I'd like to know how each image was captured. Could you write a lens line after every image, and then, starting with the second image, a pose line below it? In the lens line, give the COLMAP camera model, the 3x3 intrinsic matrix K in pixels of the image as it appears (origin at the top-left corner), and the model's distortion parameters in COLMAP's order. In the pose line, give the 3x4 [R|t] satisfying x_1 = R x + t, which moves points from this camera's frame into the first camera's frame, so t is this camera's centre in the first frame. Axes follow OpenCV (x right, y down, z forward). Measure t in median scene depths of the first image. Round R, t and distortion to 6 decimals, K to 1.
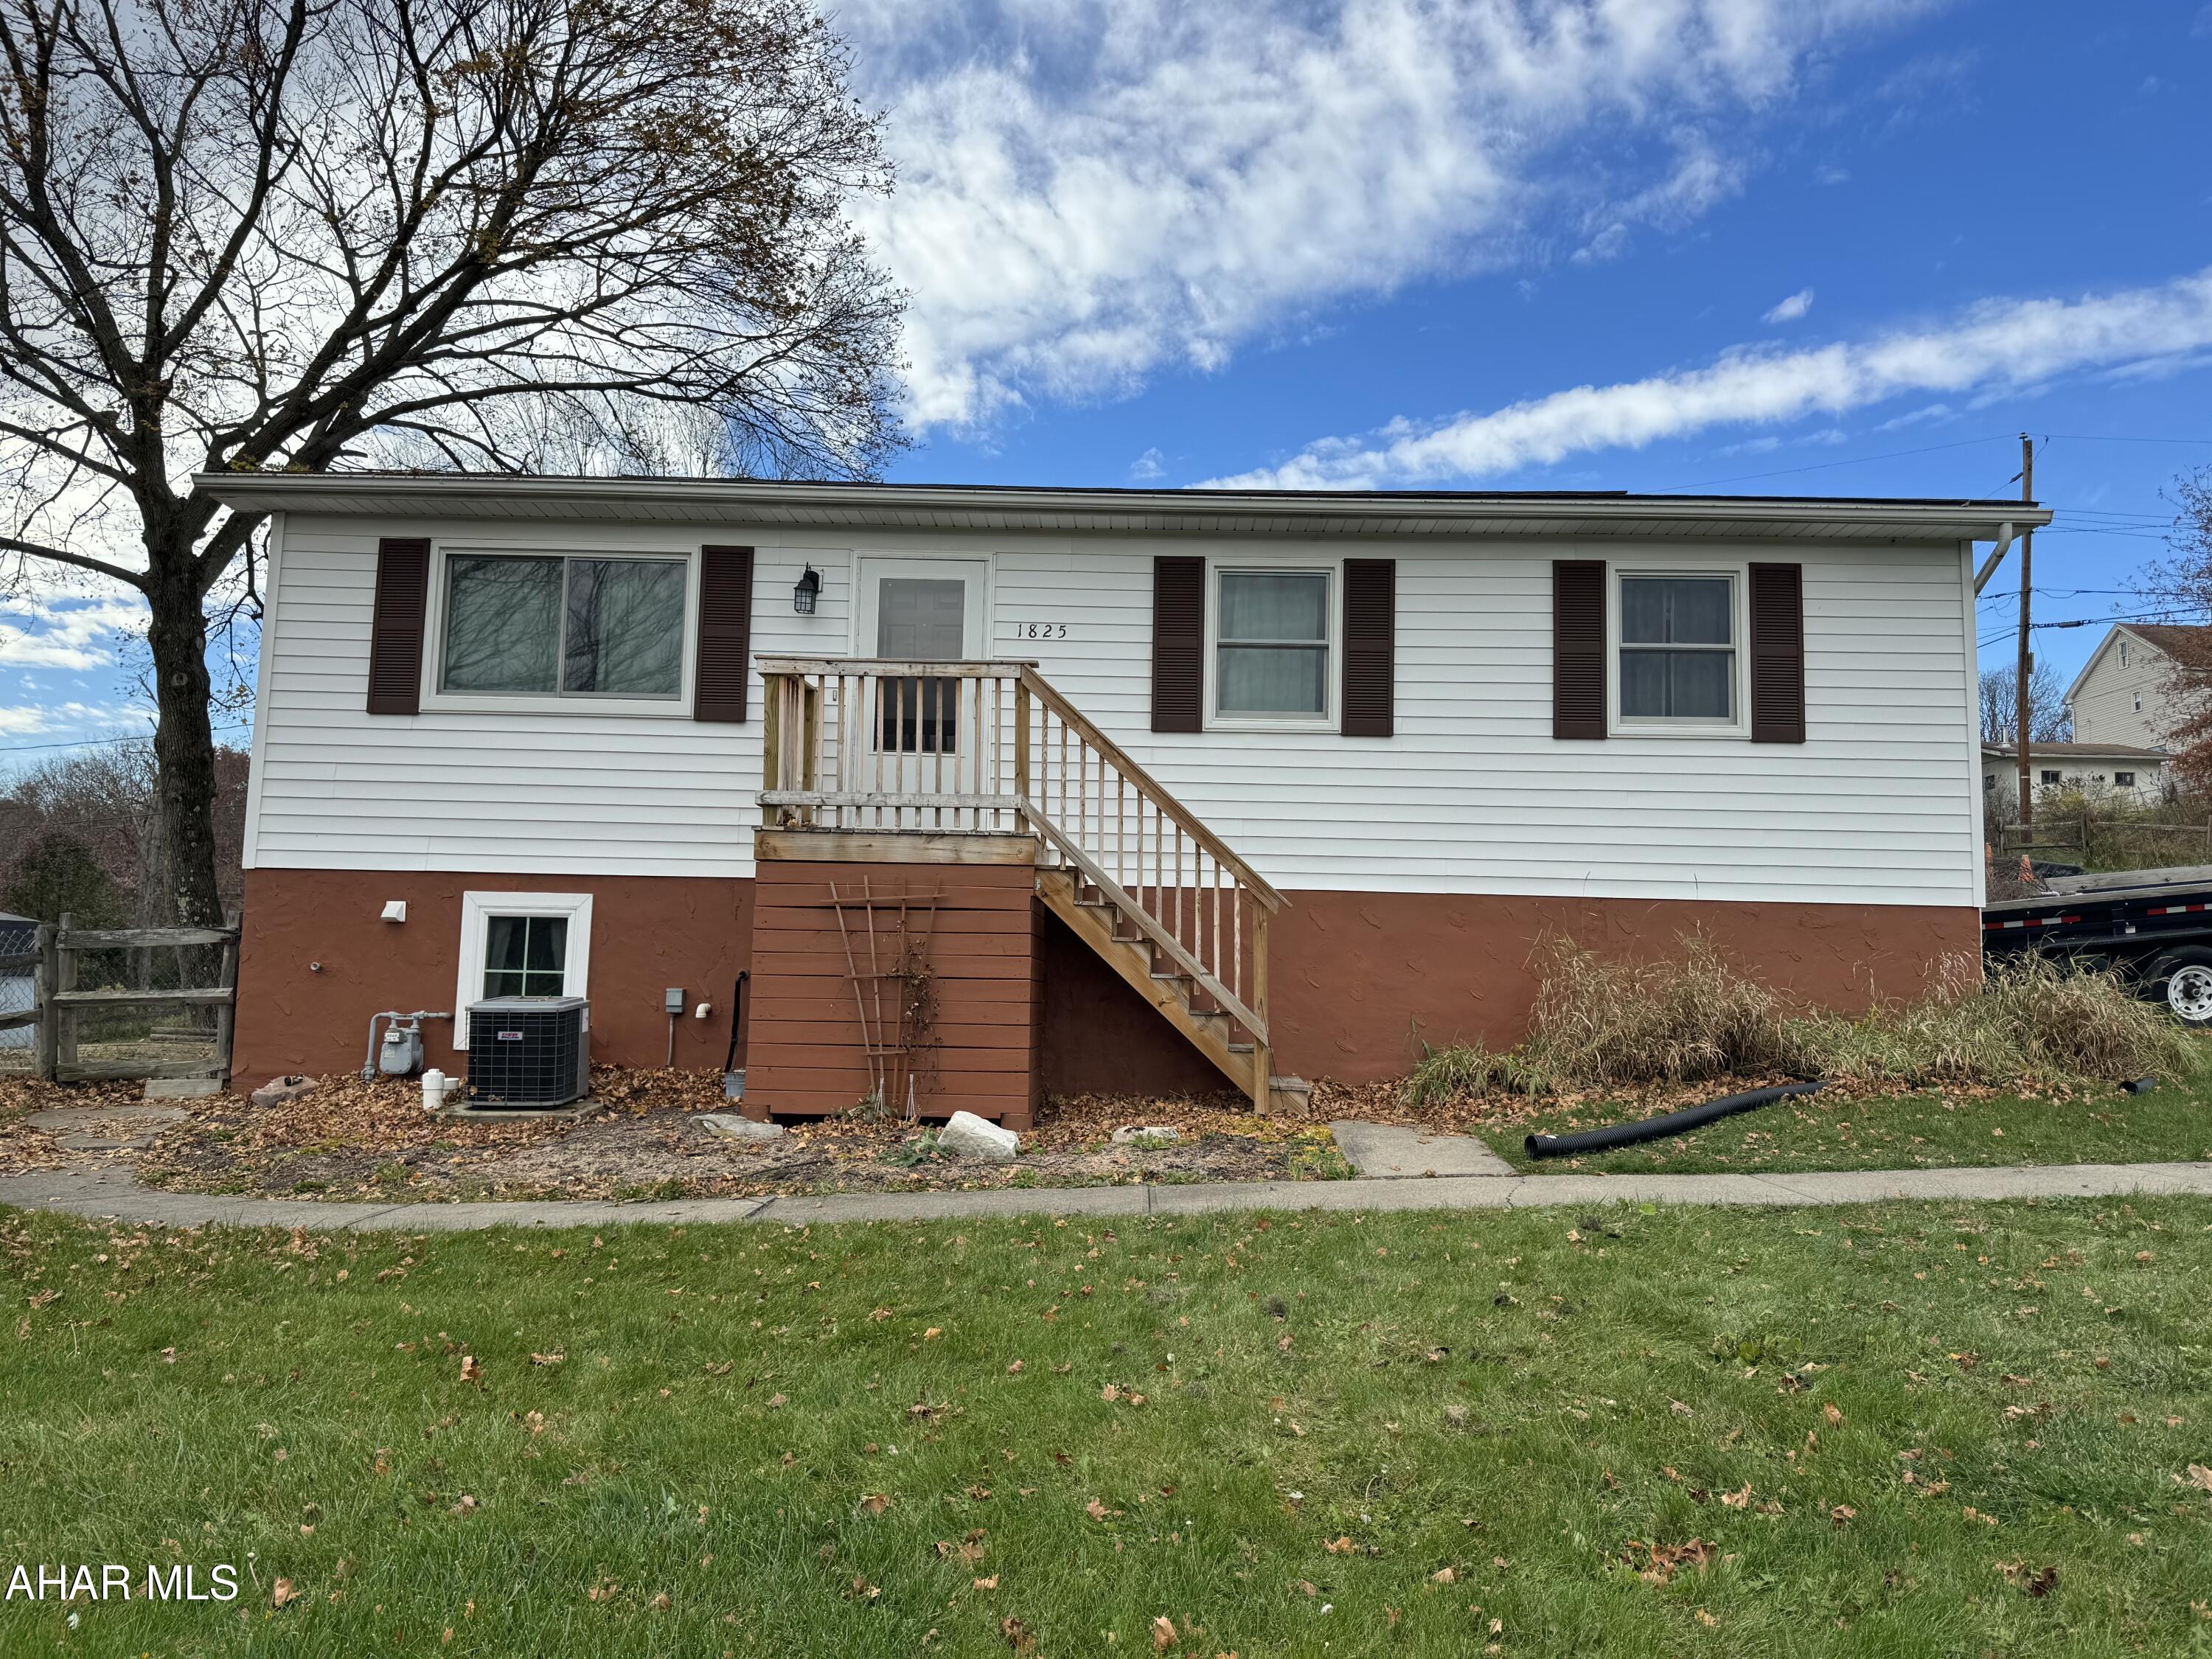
lens RADIAL K [[1589.0, 0, 1108.0], [0, 1589.0, 822.1], [0, 0, 1]] dist [0.018330, -0.019868]
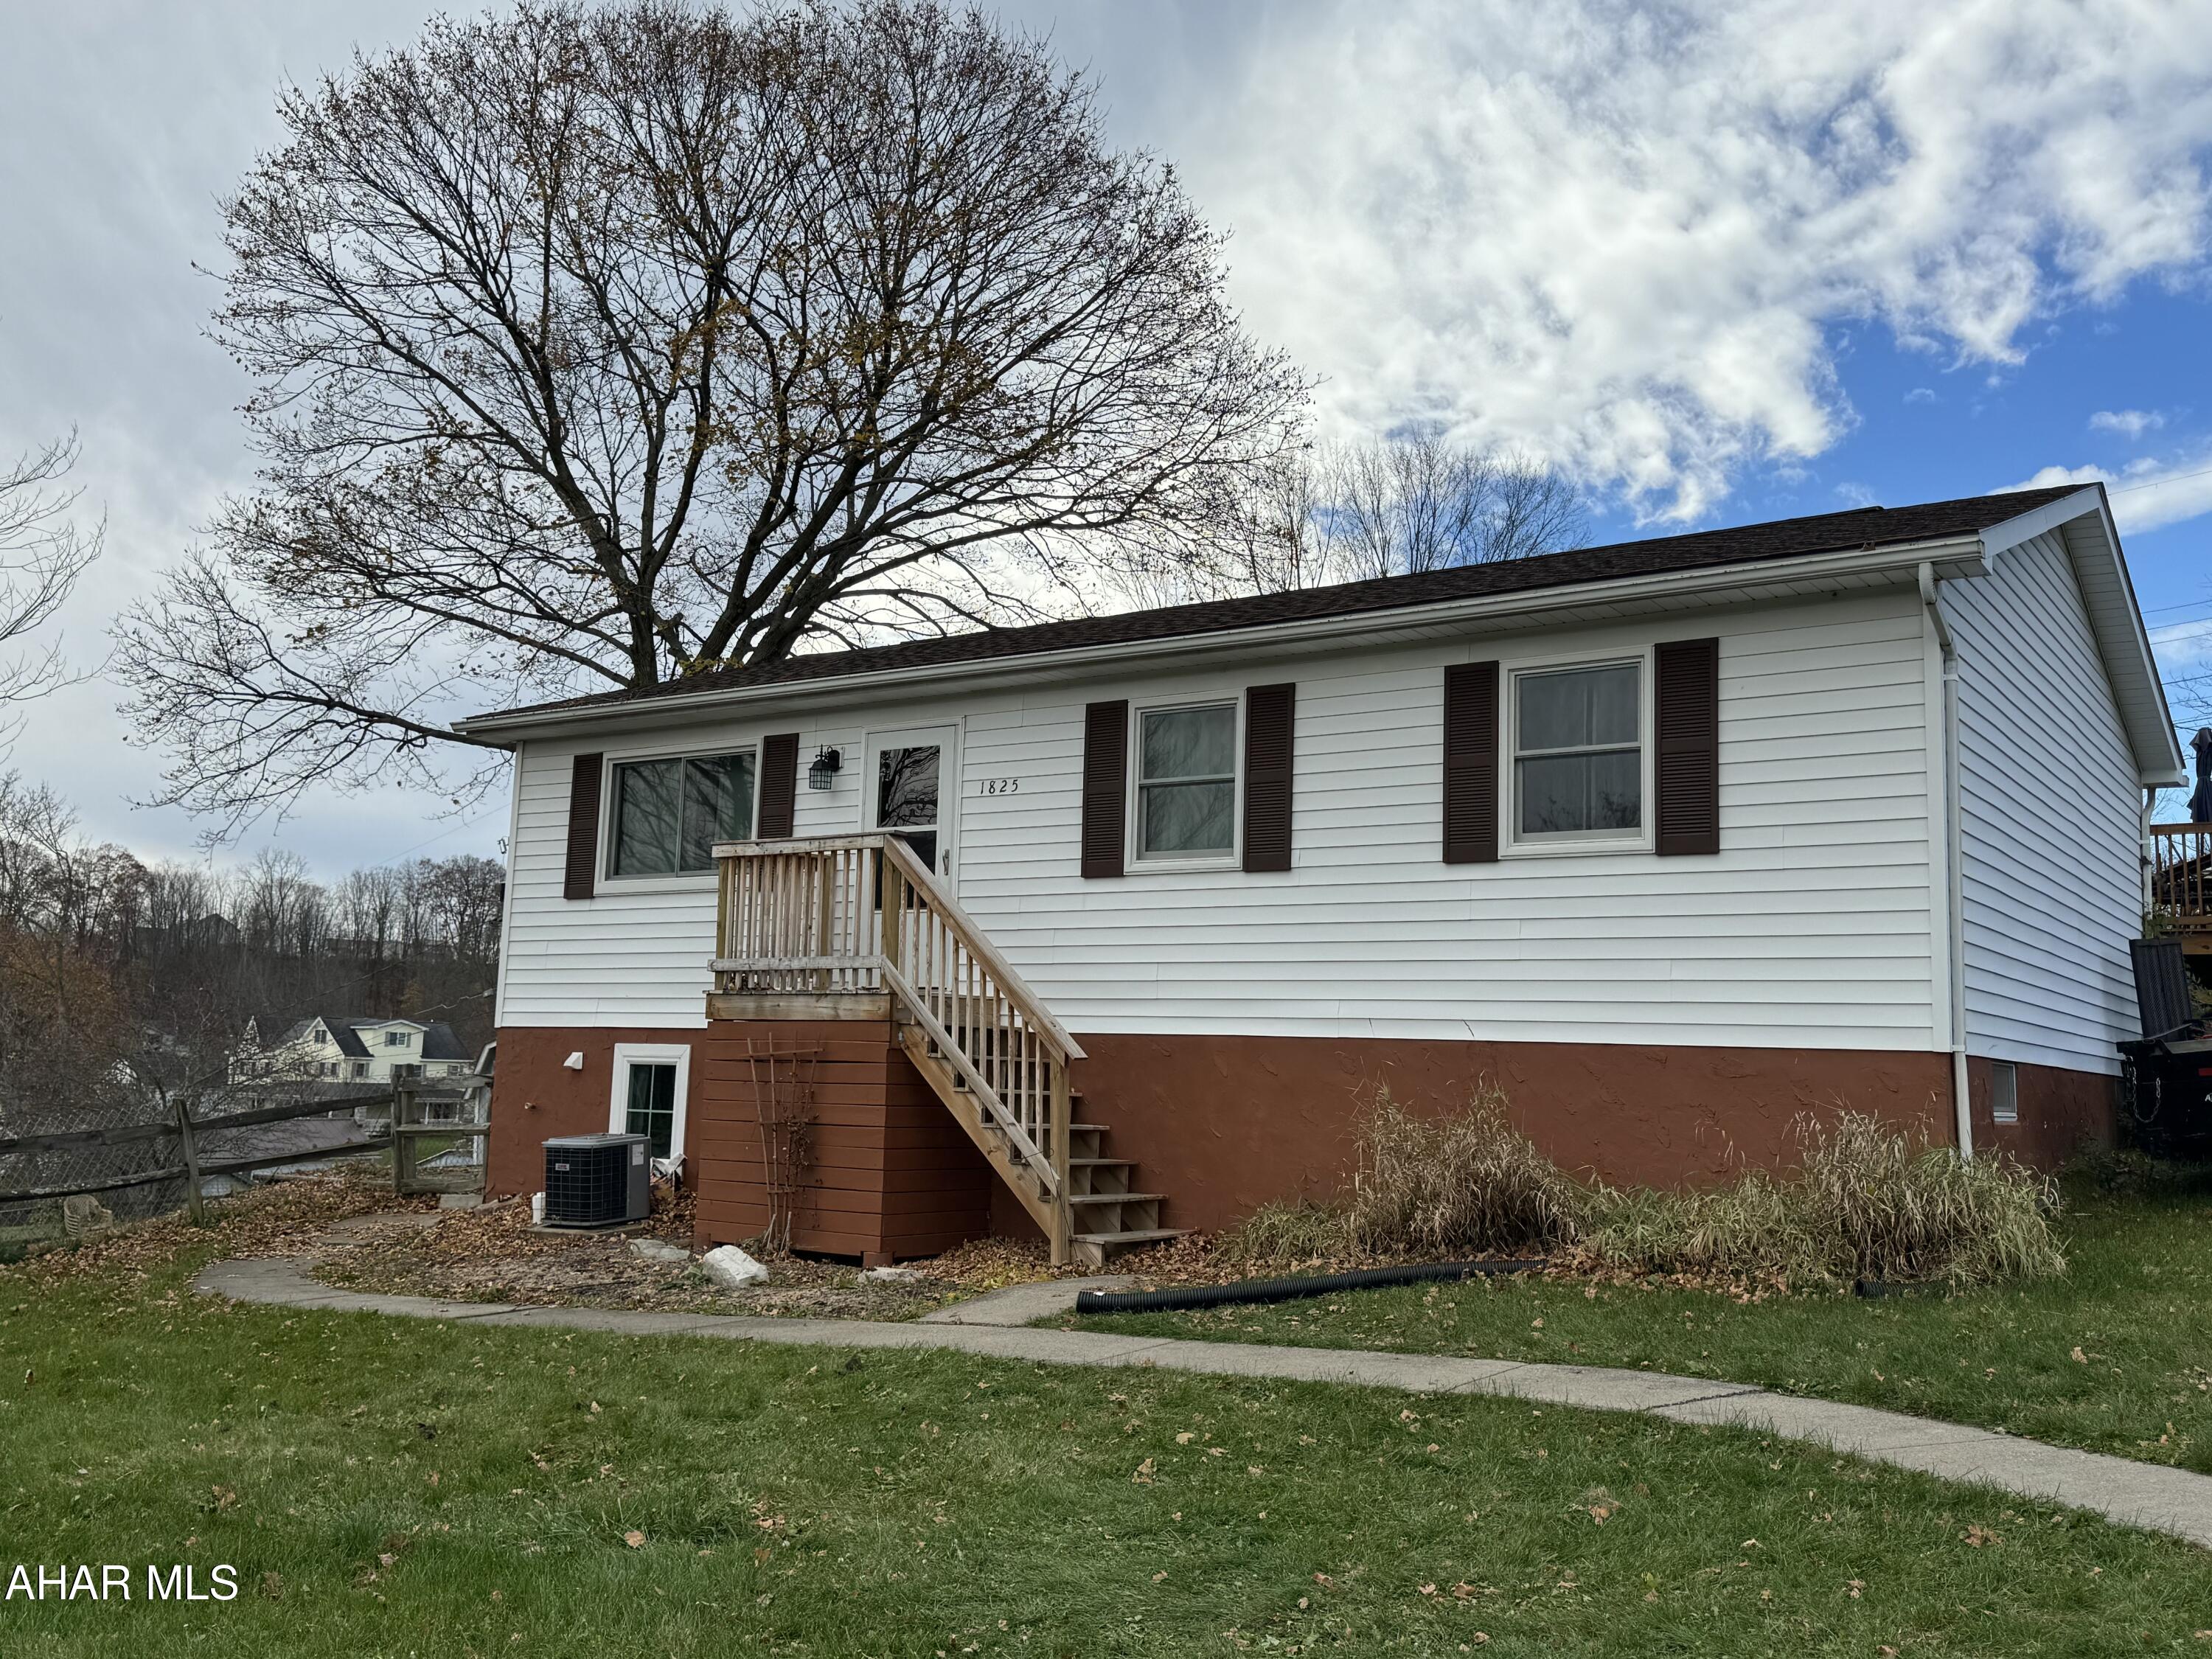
lens RADIAL K [[1937.7, 0, 1109.2], [0, 1937.7, 835.9], [0, 0, 1]] dist [0.015403, 0.002647]
pose [[0.840837, -0.065469, -0.537314, 0.706780], [0.046592, 0.997728, -0.048658, -0.023869], [0.539279, 0.015879, 0.841977, -0.025234]]
